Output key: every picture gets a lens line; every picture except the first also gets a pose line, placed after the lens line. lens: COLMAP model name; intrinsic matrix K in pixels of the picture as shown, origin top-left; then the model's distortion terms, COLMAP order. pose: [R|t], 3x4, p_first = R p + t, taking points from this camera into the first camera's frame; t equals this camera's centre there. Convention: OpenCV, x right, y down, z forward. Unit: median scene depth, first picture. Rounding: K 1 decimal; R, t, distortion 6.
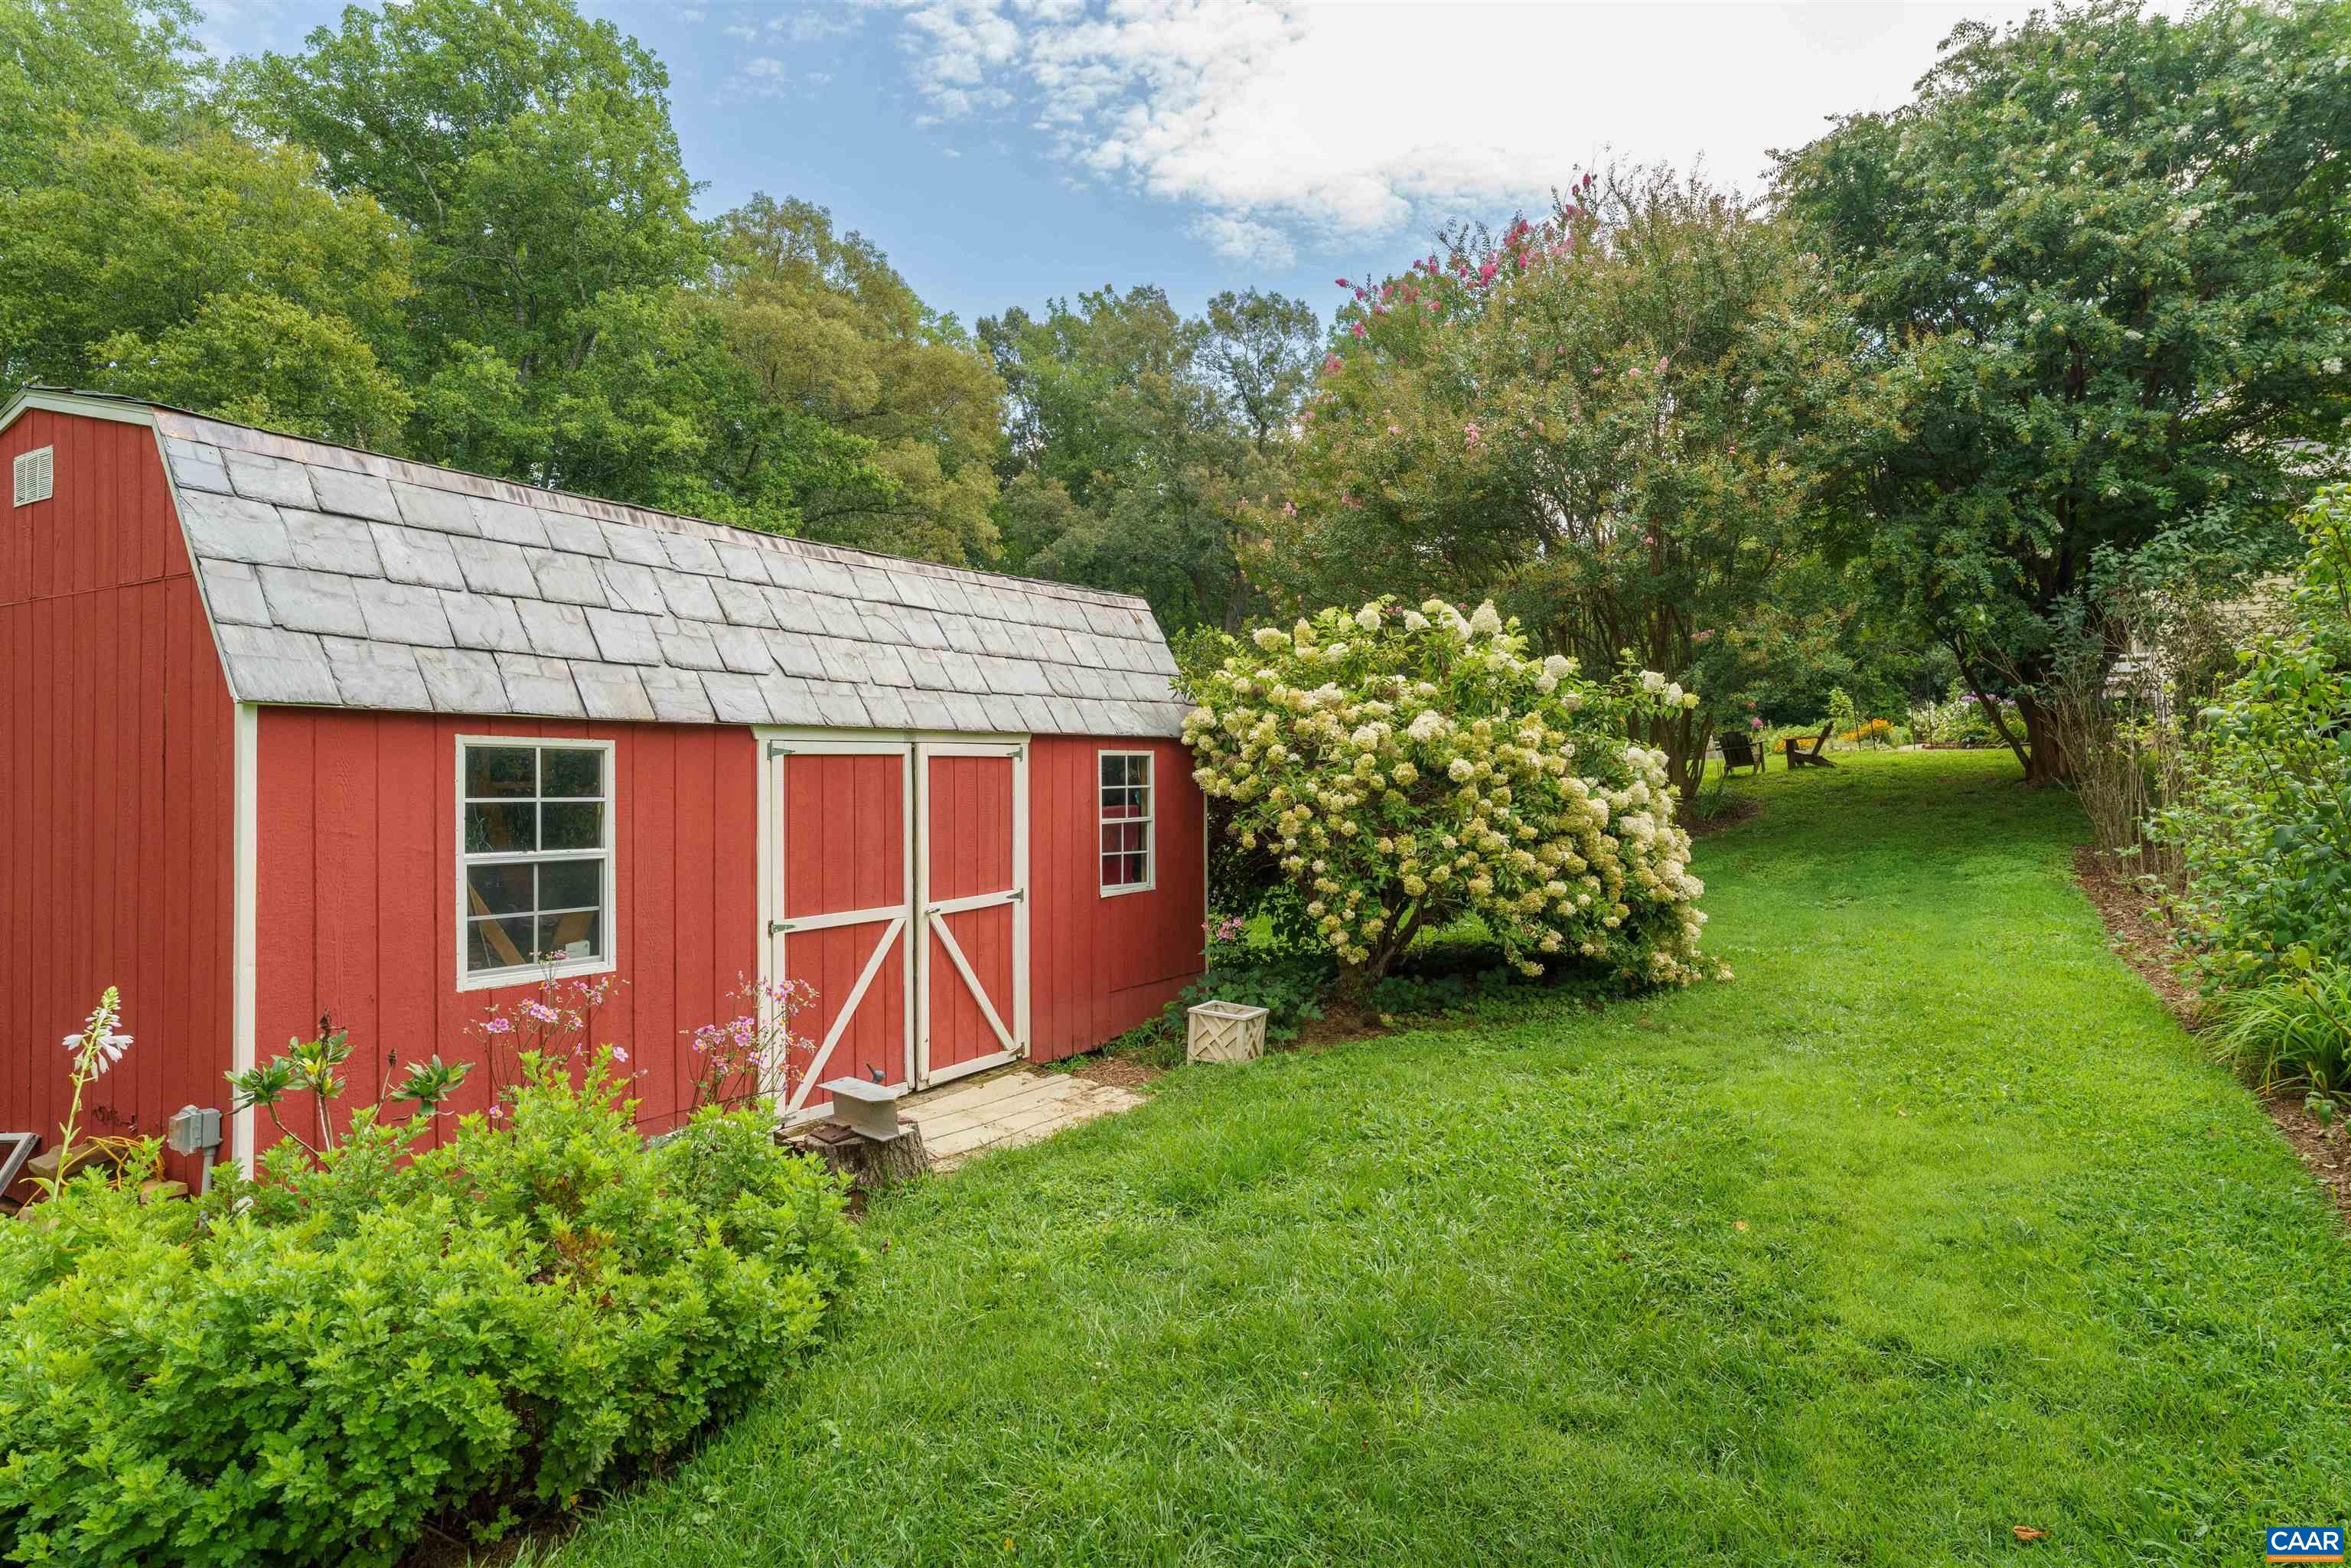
lens RADIAL K [[1318.3, 0, 1171.1], [0, 1318.3, 791.4], [0, 0, 1]] dist [0.029317, -0.000784]
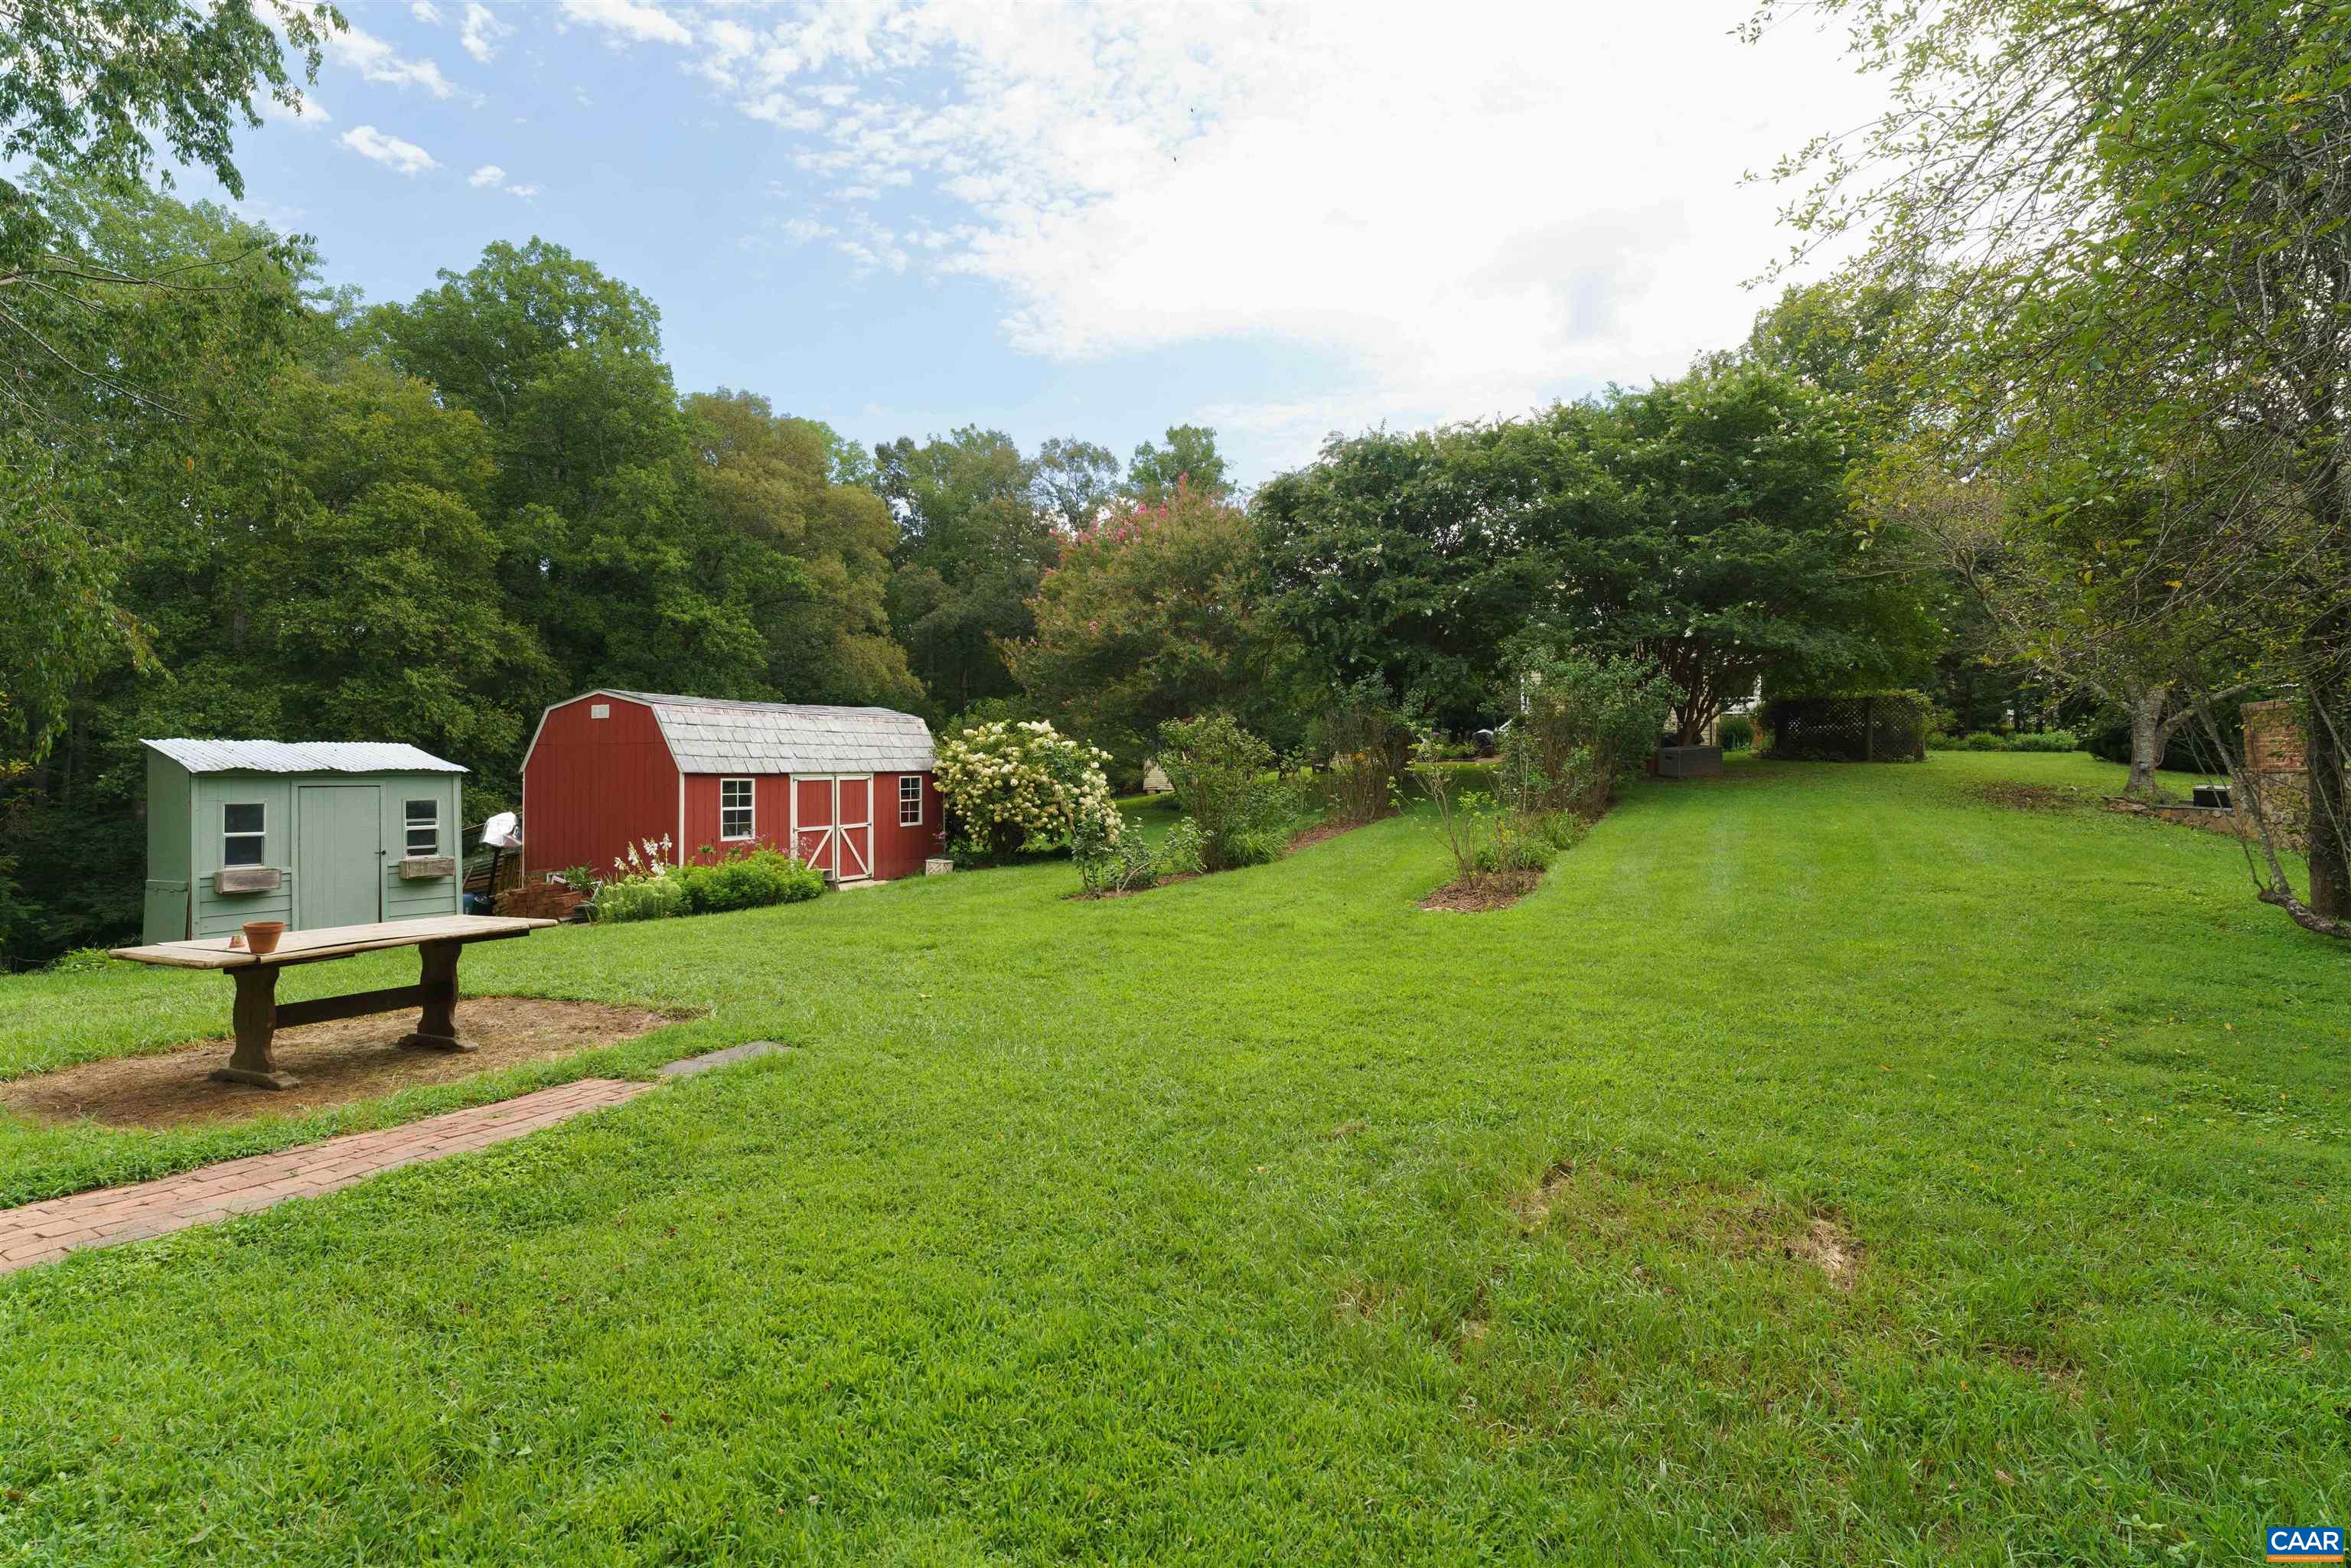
lens RADIAL K [[1095.5, 0, 1184.8], [0, 1095.5, 771.0], [0, 0, 1]] dist [0.003300, 0.000495]
pose [[0.992363, -0.006198, 0.123197, 0.075725], [0.007994, 0.999869, -0.014096, -0.001046], [-0.123093, 0.014973, 0.992282, -0.412562]]
